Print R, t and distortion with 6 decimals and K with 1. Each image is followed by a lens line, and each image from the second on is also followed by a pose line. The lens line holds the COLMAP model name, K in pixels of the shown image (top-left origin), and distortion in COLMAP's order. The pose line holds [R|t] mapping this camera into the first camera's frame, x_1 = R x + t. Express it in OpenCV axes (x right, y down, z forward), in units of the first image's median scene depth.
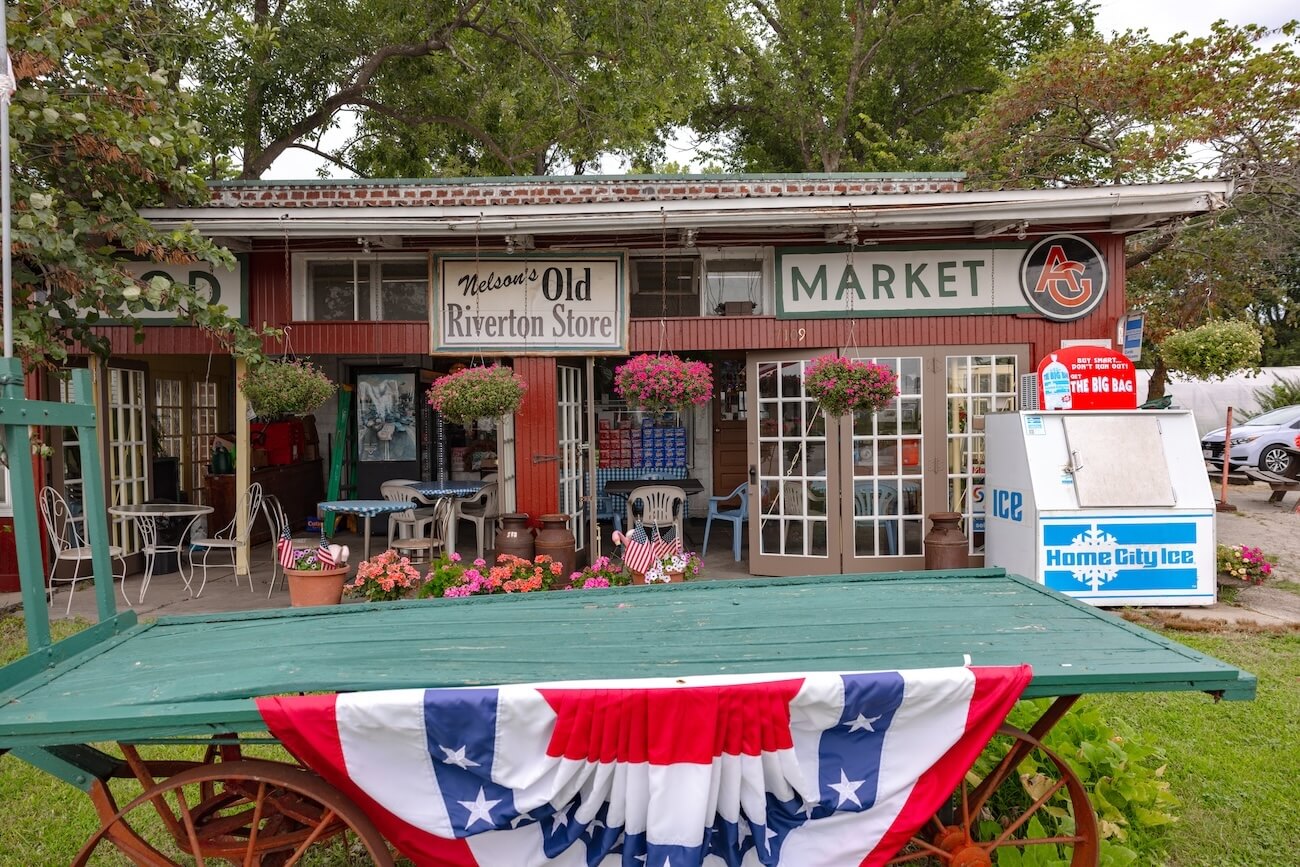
lens RADIAL K [[859.4, 0, 650.0], [0, 859.4, 433.5], [0, 0, 1]] dist [0.009663, 0.001900]
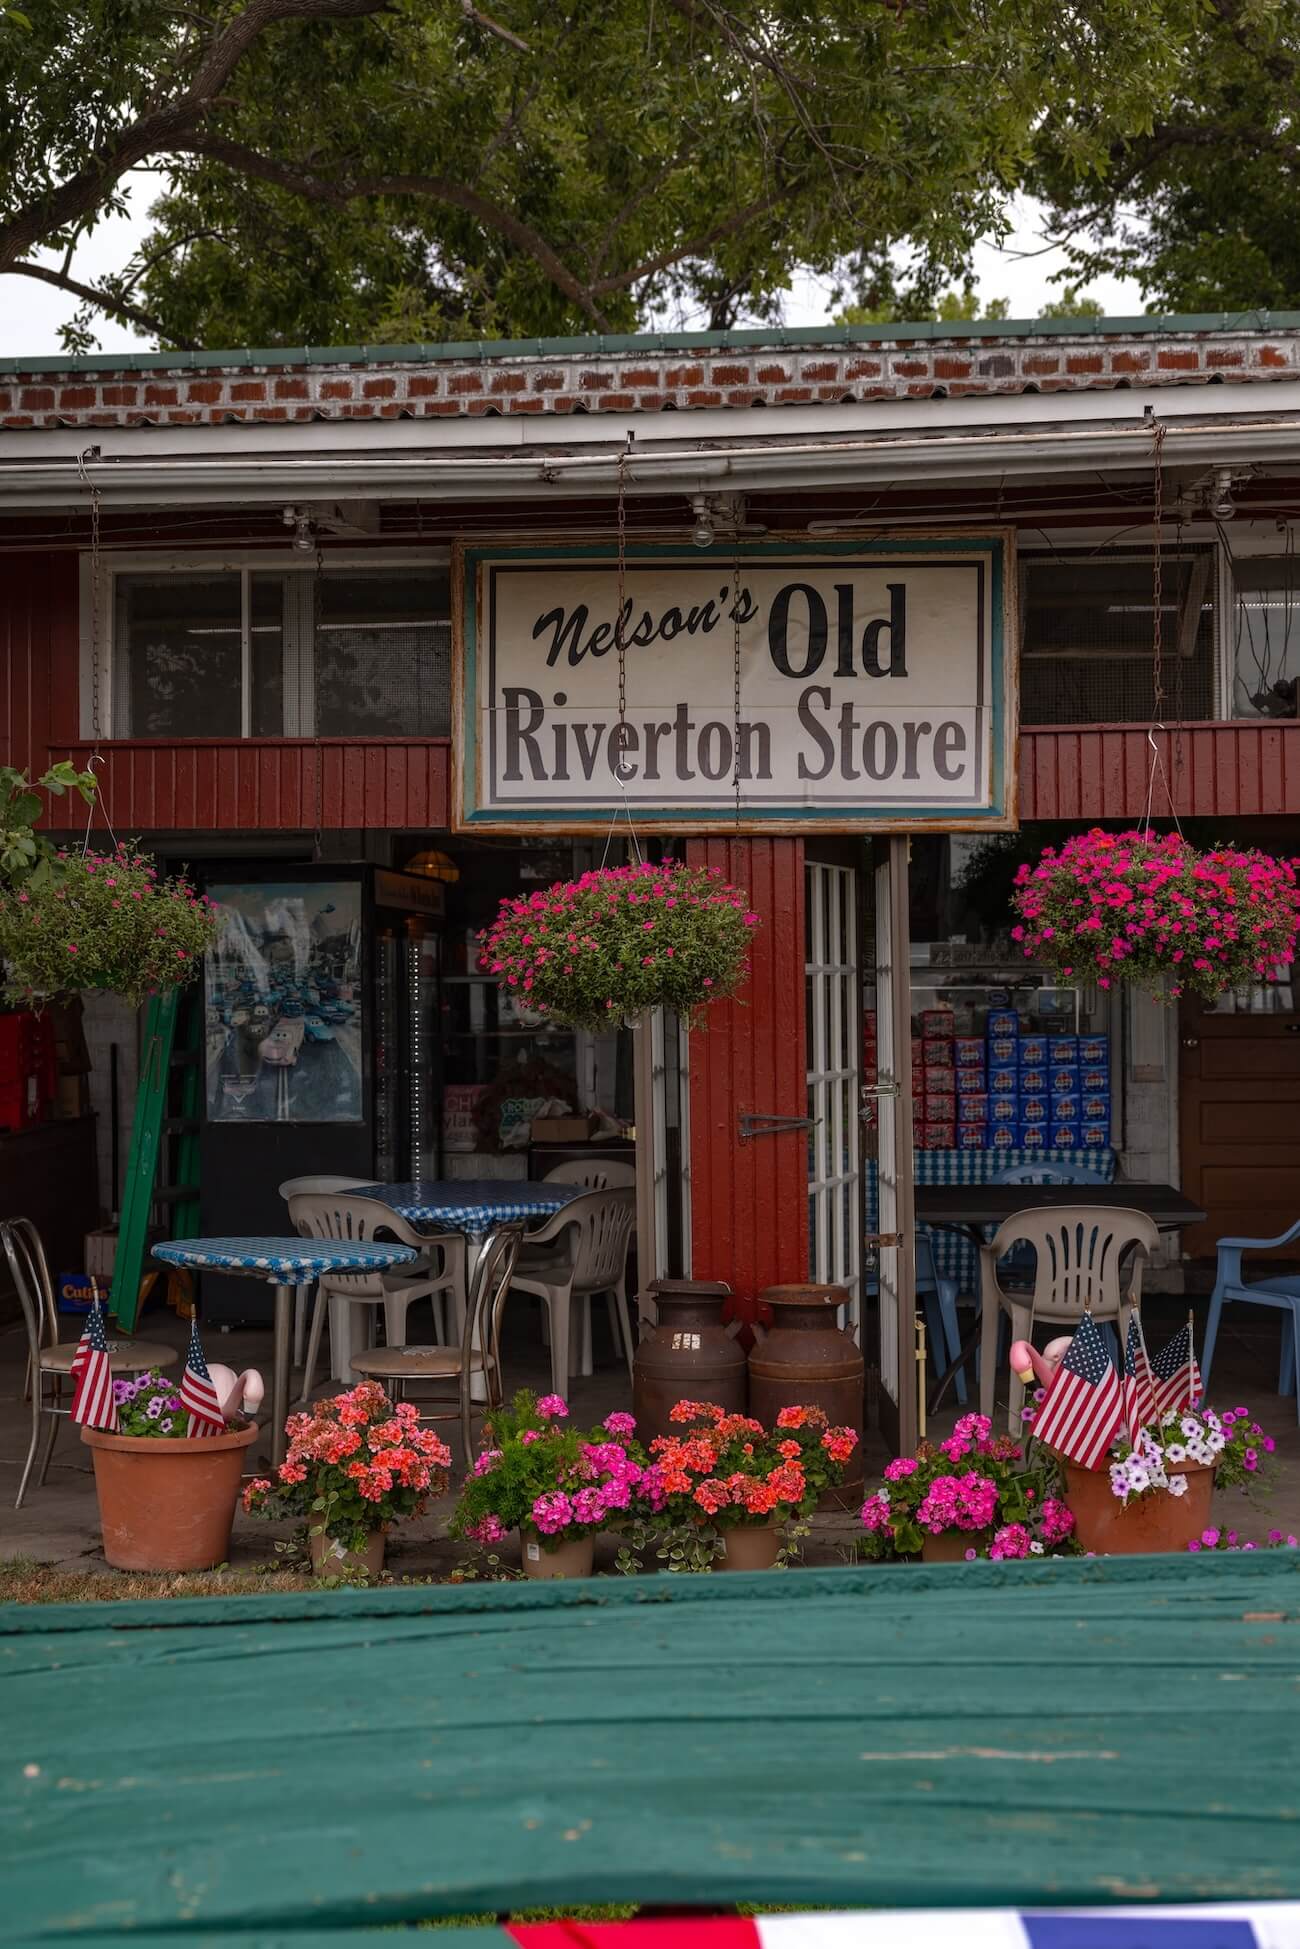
lens RADIAL K [[2369.4, 0, 650.0], [0, 2369.4, 974.5], [0, 0, 1]] dist [0.012327, 0.026064]
pose [[0.995639, 0.003699, -0.093221, -0.082647], [-0.006254, 0.999612, -0.027131, -0.005857], [0.093085, 0.027596, 0.995276, 0.028949]]
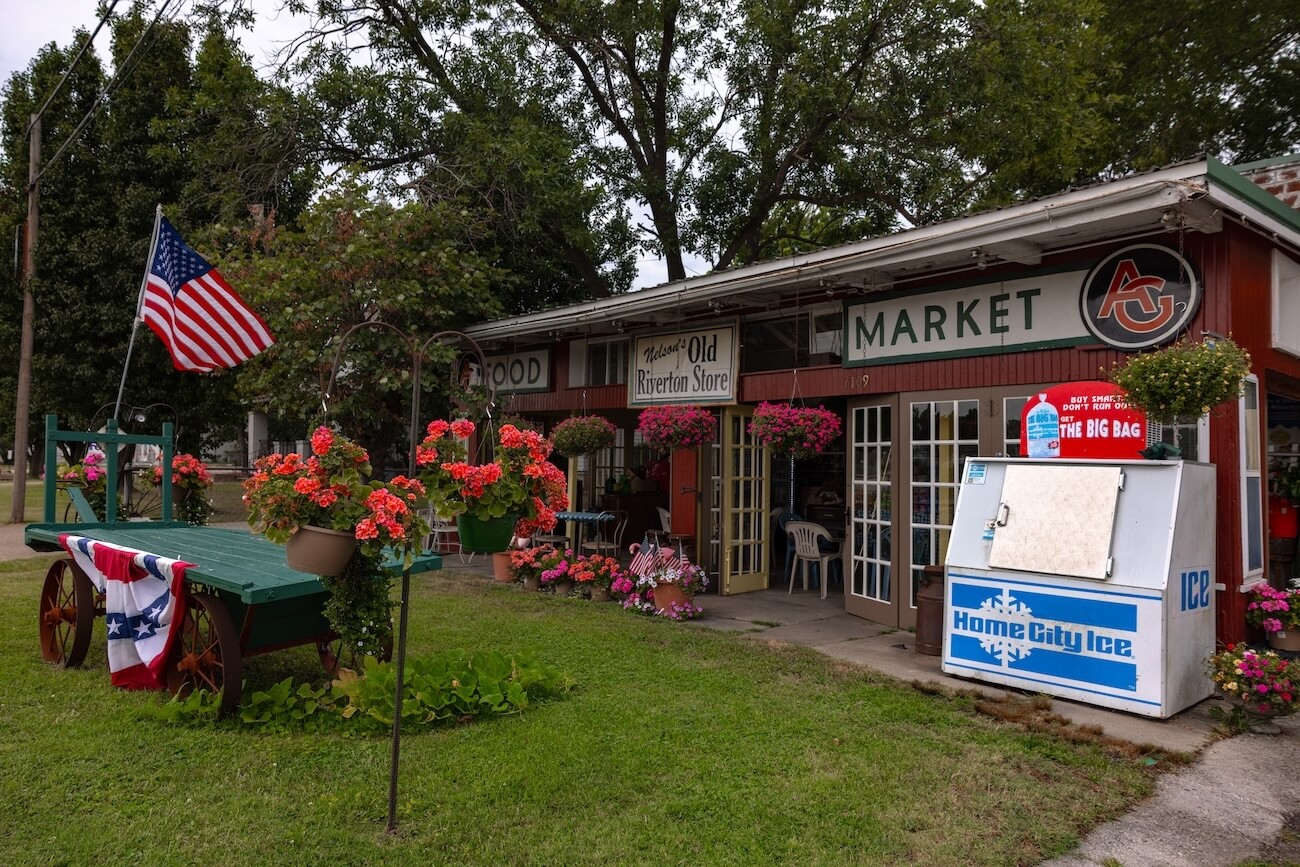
lens RADIAL K [[859.4, 0, 650.0], [0, 859.4, 433.5], [0, 0, 1]] dist [0.009663, 0.001900]
pose [[0.668715, 0.001140, -0.743518, 0.774520], [-0.044514, 0.998266, -0.038505, -0.001233], [0.742185, 0.058846, 0.667606, 0.124893]]
